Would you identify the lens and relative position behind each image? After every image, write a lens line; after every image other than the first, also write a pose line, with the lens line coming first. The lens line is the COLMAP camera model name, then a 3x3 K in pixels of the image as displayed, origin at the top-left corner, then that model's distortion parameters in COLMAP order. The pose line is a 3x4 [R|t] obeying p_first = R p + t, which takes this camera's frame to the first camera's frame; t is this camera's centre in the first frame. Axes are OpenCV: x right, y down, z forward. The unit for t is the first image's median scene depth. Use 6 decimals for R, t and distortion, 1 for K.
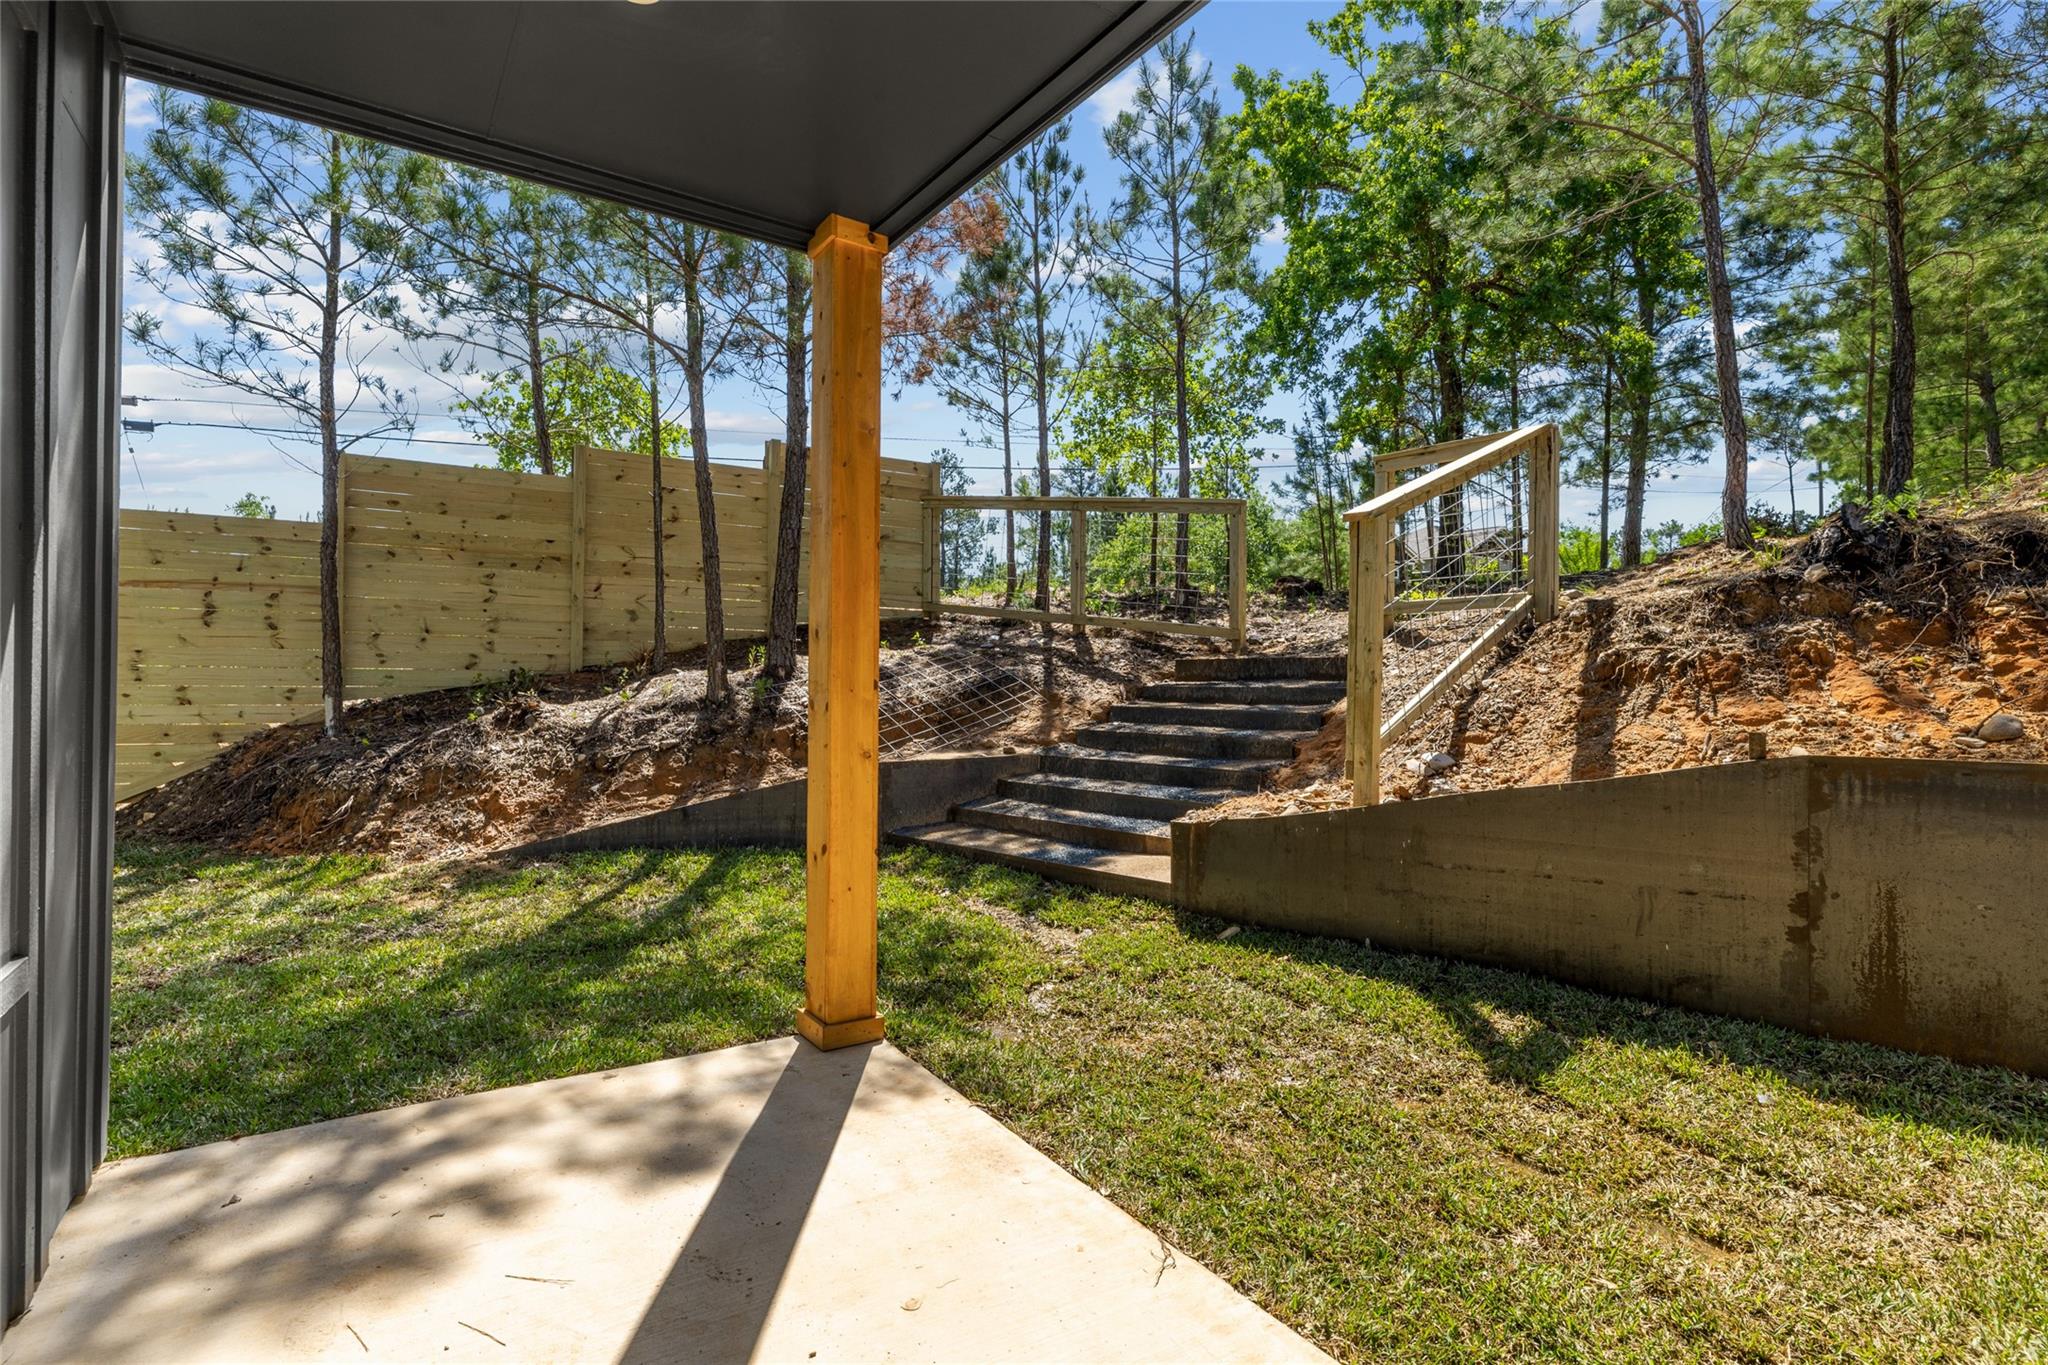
lens RADIAL K [[969.7, 0, 1029.1], [0, 969.7, 674.8], [0, 0, 1]] dist [-0.013214, 0.007648]
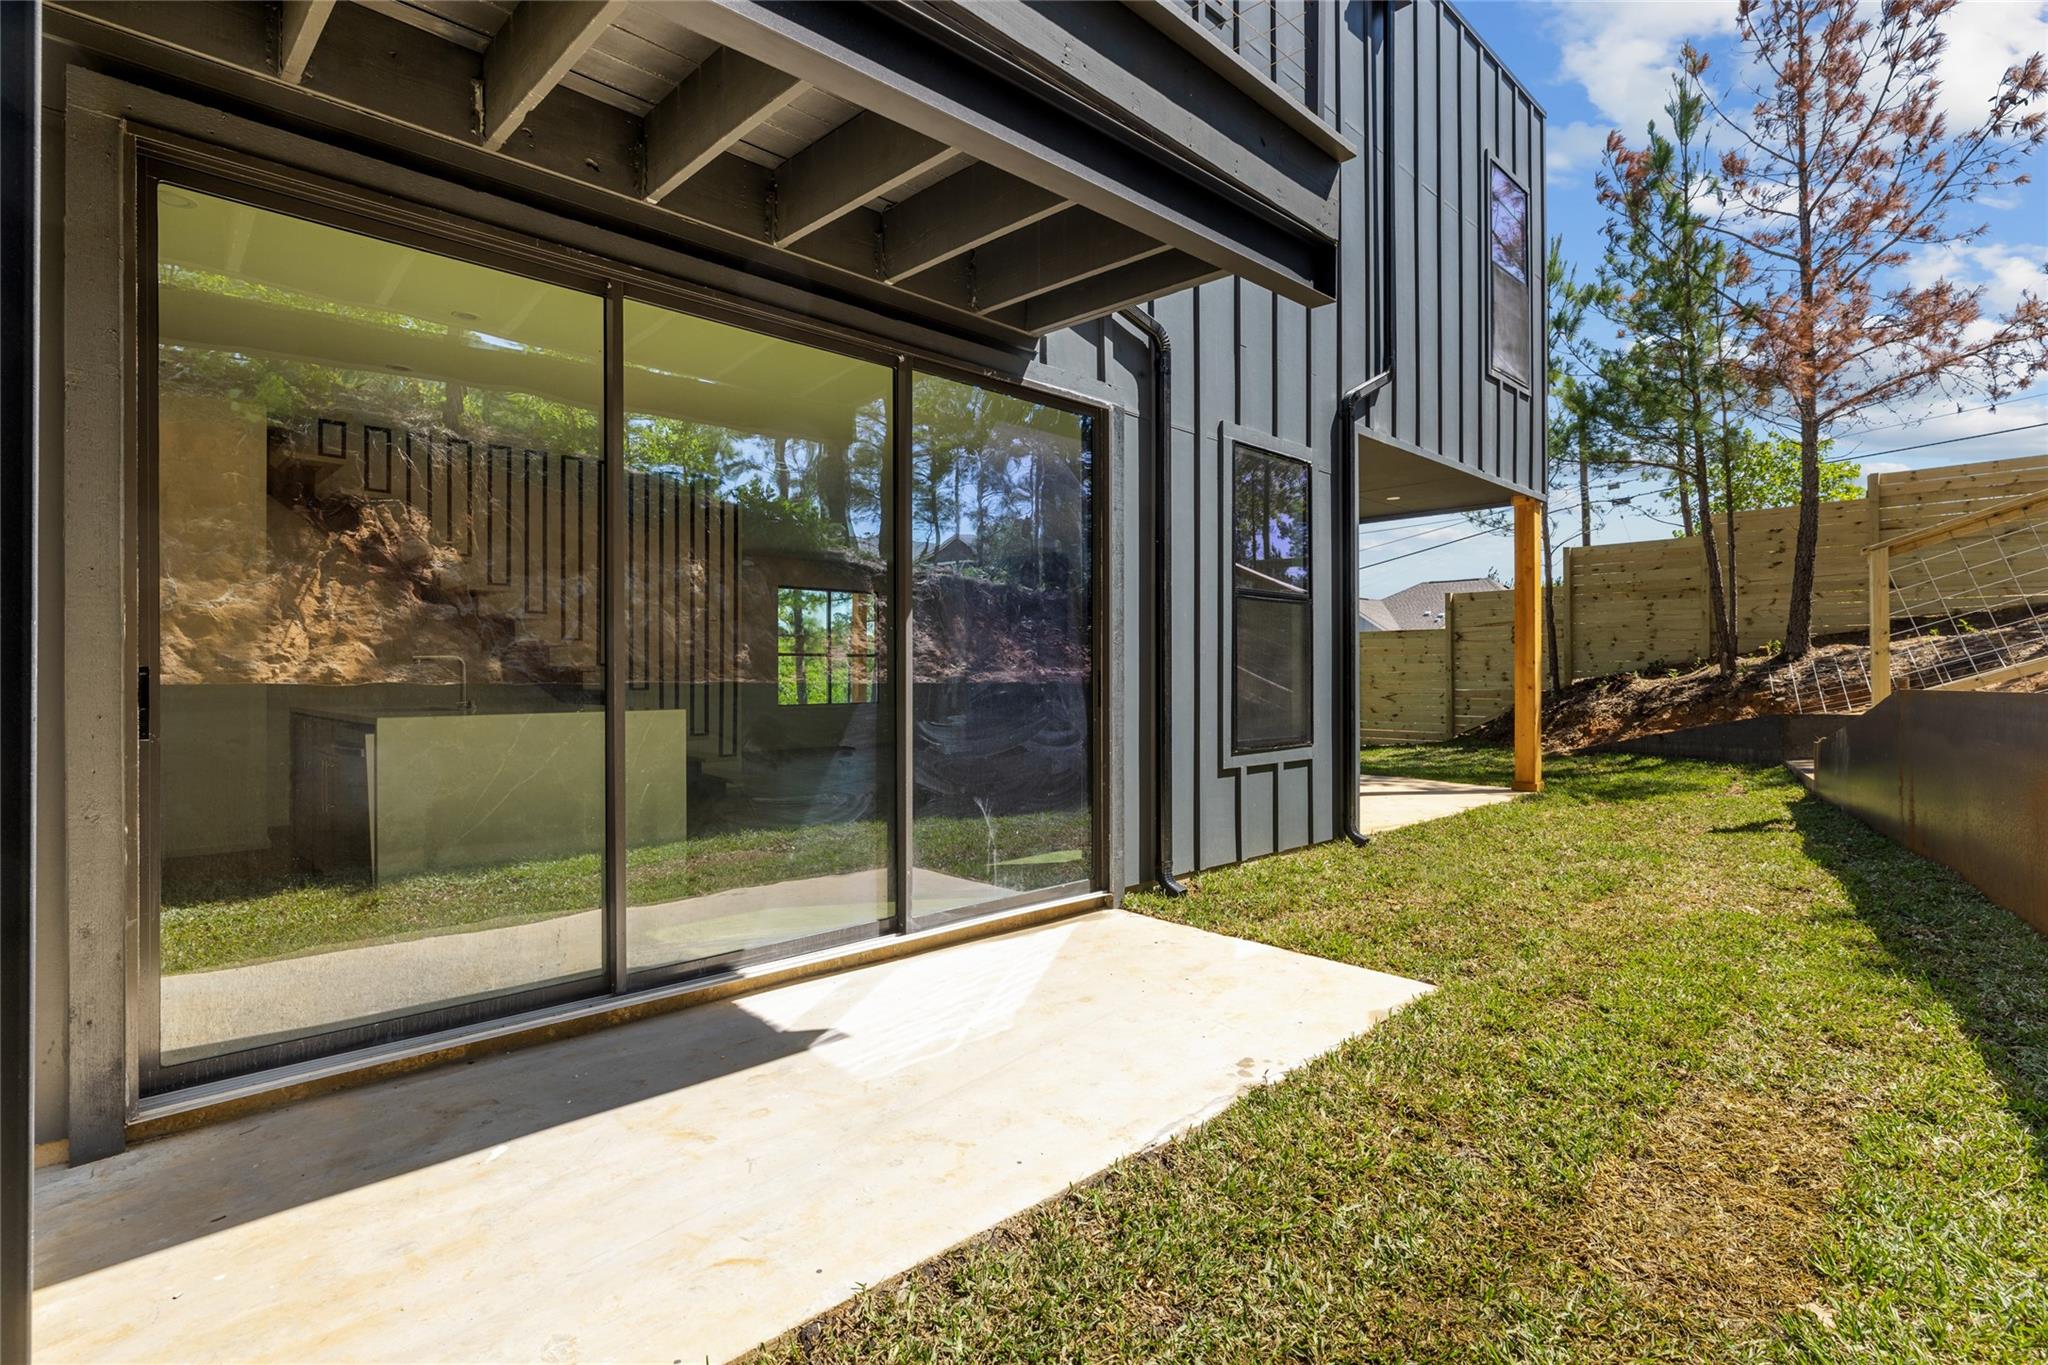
lens RADIAL K [[969.7, 0, 1029.1], [0, 969.7, 674.8], [0, 0, 1]] dist [-0.013214, 0.007648]
pose [[0.149383, -0.010387, -0.988725, 1.126969], [0.005507, 0.999938, -0.009672, 0.035377], [0.988764, -0.004000, 0.149431, -0.373142]]
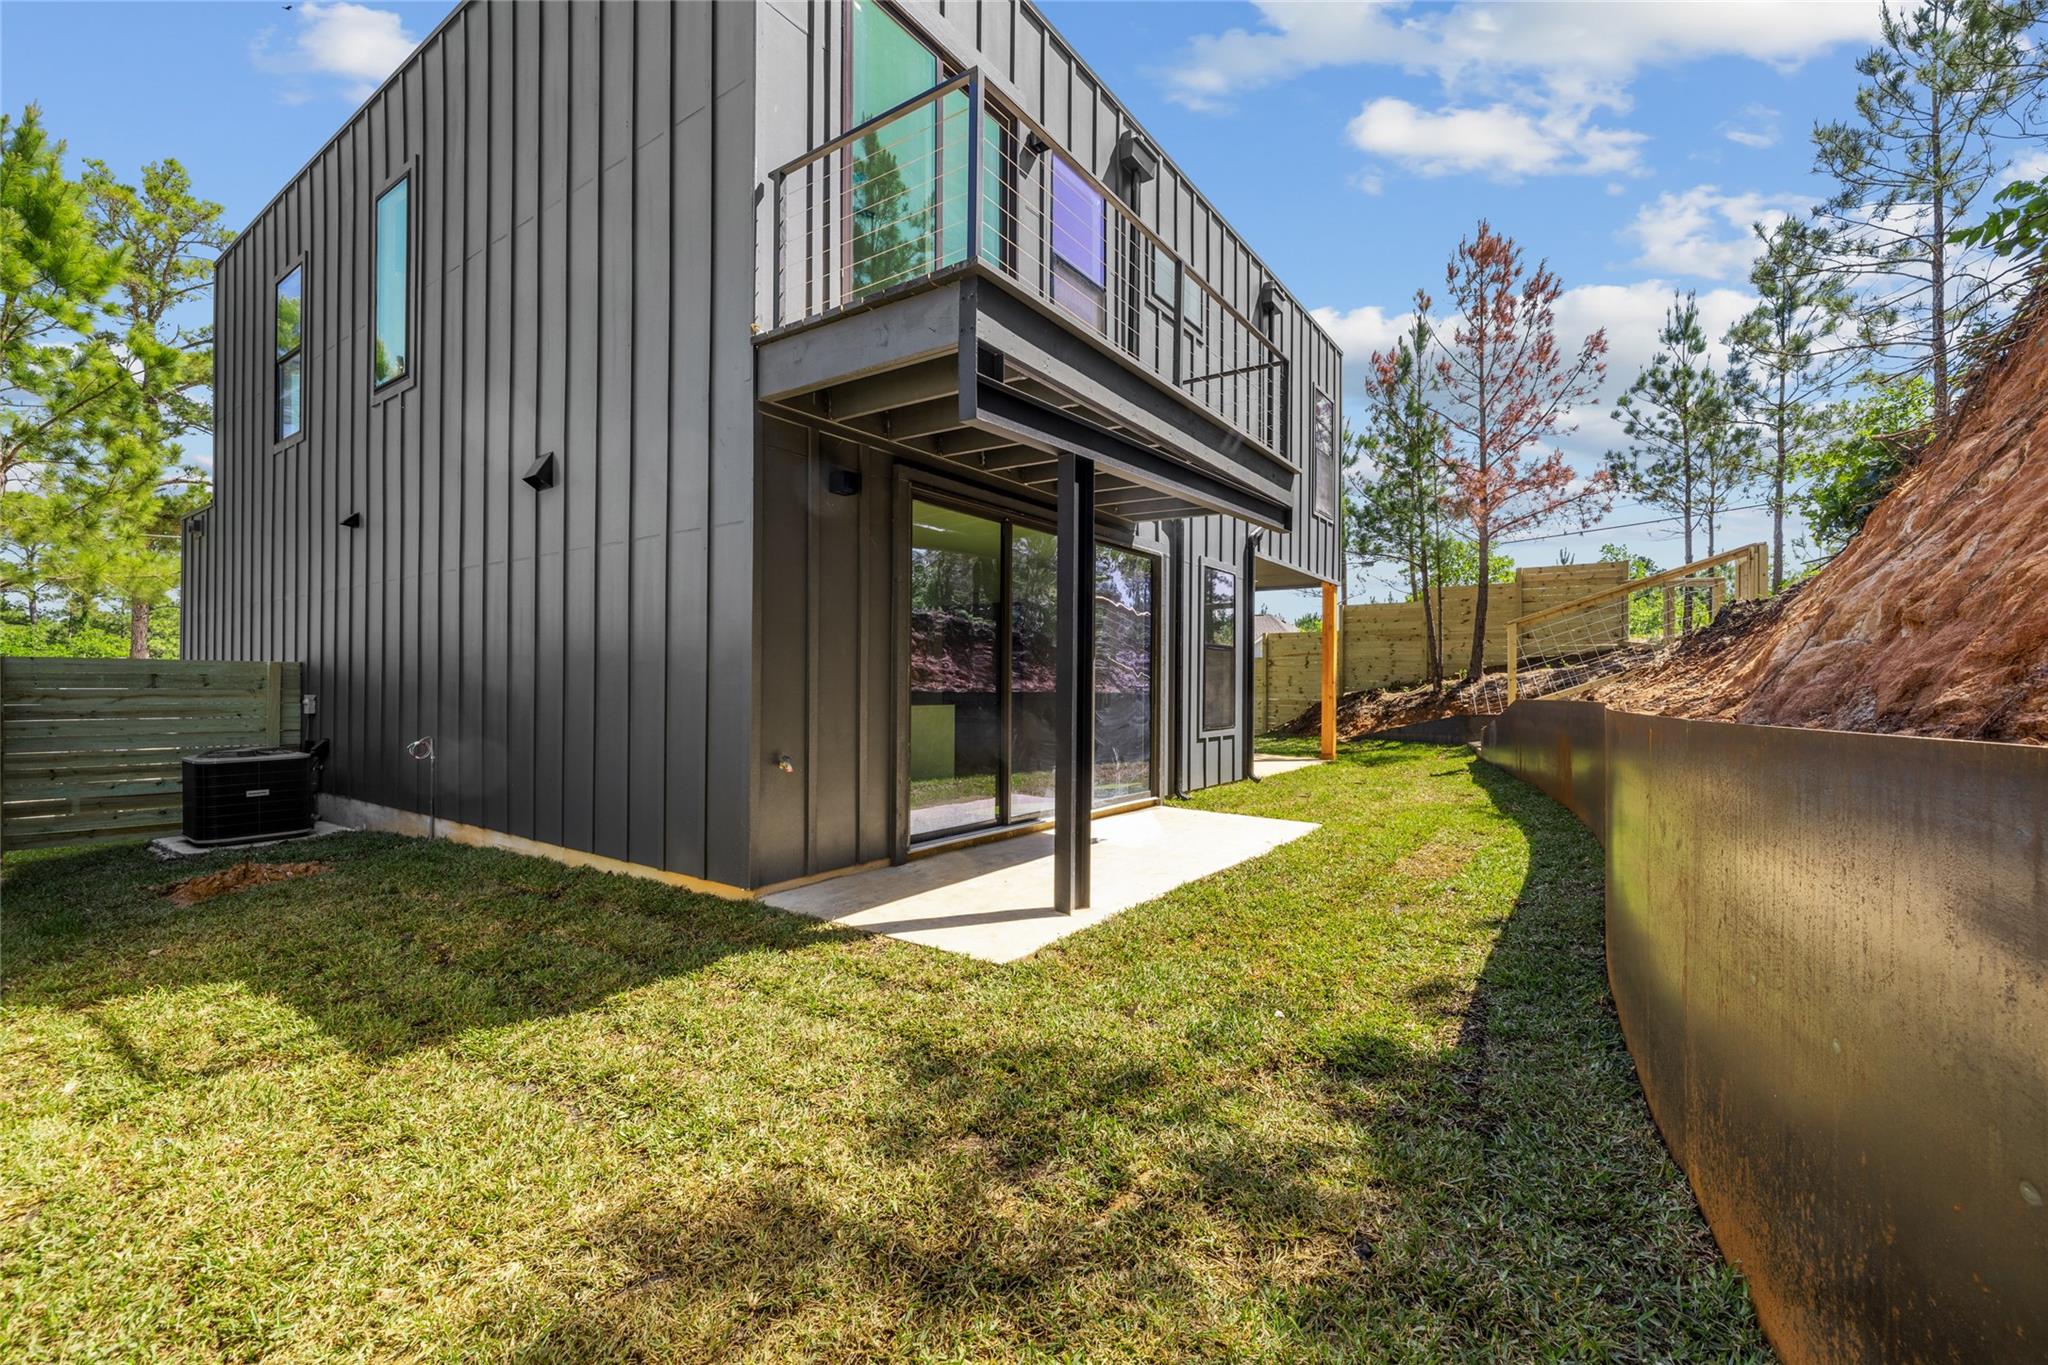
lens RADIAL K [[858.1, 0, 1024.2], [0, 858.1, 685.8], [0, 0, 1]] dist [-0.000543, -0.000006]
pose [[0.323487, -0.007789, -0.946200, 1.555564], [-0.002327, 0.999957, -0.009027, 0.036375], [0.946230, 0.005122, 0.323455, -0.799674]]
